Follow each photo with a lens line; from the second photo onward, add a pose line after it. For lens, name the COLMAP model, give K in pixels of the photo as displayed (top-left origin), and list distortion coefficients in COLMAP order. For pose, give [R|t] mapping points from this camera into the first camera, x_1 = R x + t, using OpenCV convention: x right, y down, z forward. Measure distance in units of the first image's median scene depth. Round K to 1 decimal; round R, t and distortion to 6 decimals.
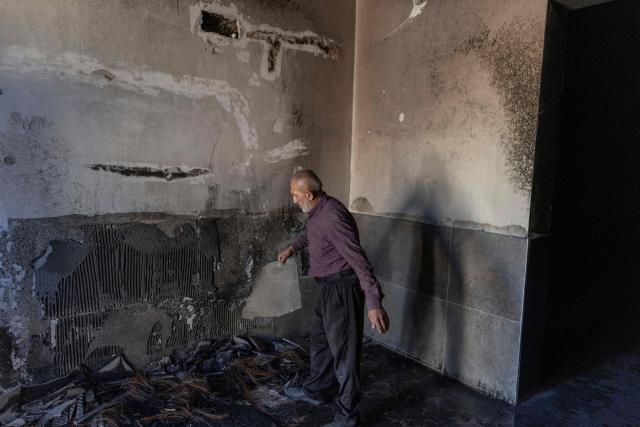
lens RADIAL K [[430.2, 0, 323.4], [0, 430.2, 205.2], [0, 0, 1]] dist [0.000878, 0.001702]
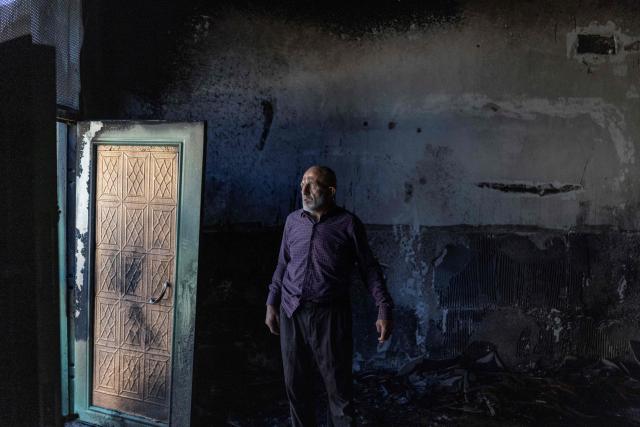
lens RADIAL K [[599.9, 0, 319.3], [0, 599.9, 213.0], [0, 0, 1]] dist [-0.000122, 0.000000]
pose [[0.805134, 0.015791, -0.592882, 0.085210], [-0.033118, 0.999283, -0.018358, 0.031292], [0.592167, 0.034416, 0.805080, -0.545729]]
